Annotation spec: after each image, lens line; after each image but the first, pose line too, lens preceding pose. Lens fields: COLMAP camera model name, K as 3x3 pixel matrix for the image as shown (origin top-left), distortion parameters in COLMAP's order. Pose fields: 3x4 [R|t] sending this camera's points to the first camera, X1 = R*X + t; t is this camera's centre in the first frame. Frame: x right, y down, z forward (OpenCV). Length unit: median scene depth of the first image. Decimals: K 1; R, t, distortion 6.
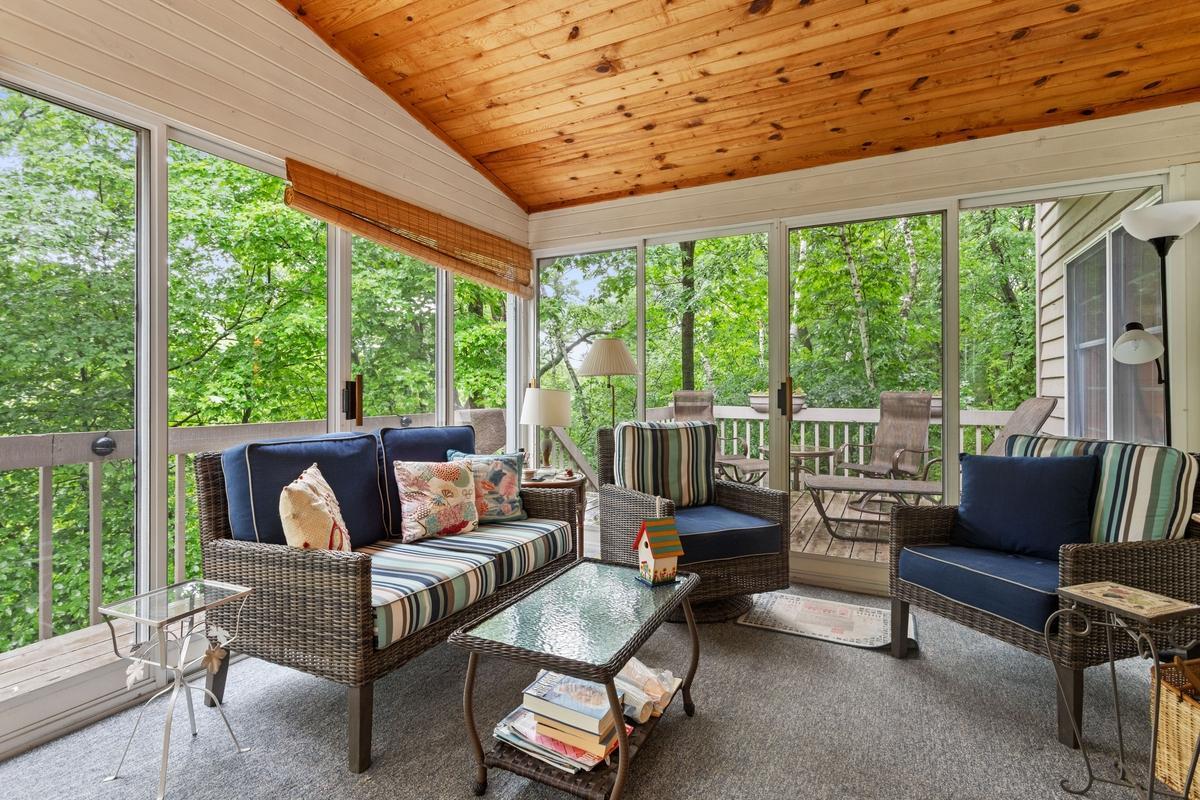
lens RADIAL K [[582.2, 0, 602.0], [0, 582.2, 385.8], [0, 0, 1]] dist [-0.003587, -0.000135]
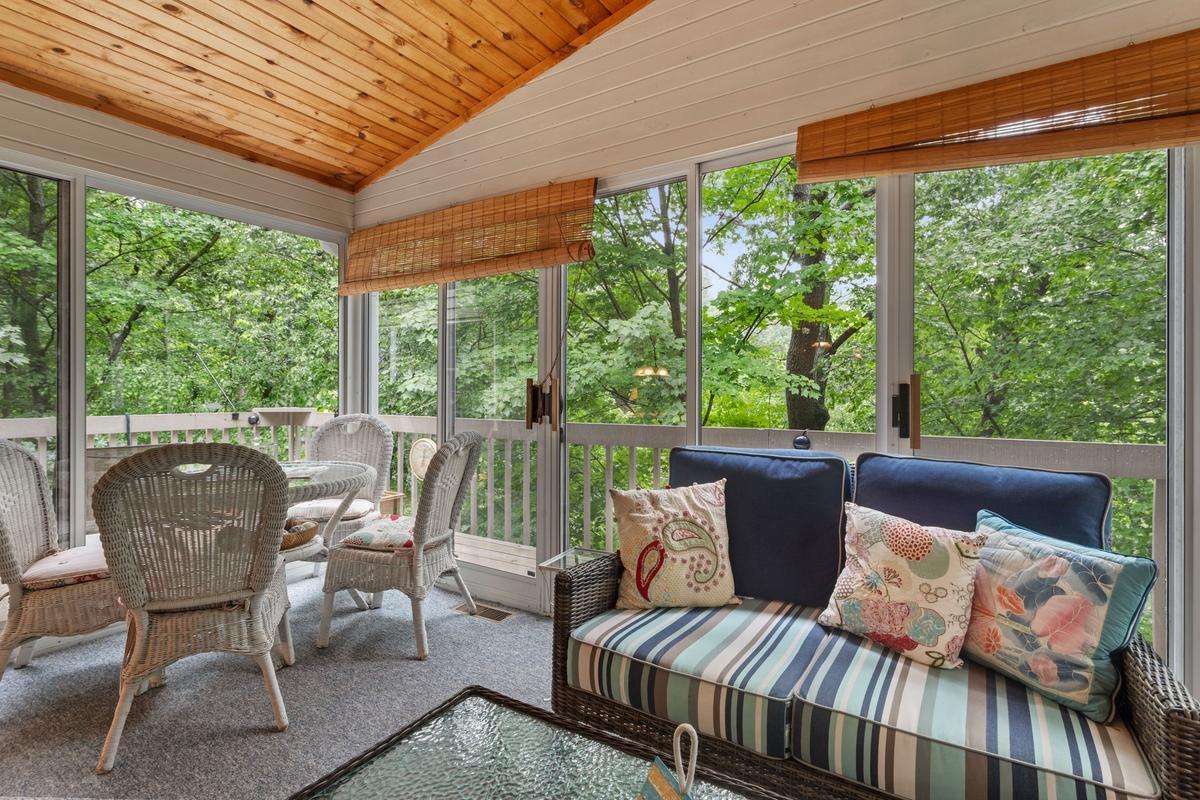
lens RADIAL K [[582.2, 0, 602.0], [0, 582.2, 385.8], [0, 0, 1]] dist [-0.003587, -0.000135]
pose [[-0.107536, -0.008451, -0.994165, 0.329251], [-0.001512, 0.999964, -0.008336, 0.000975], [0.994200, 0.000606, -0.107545, 0.756319]]
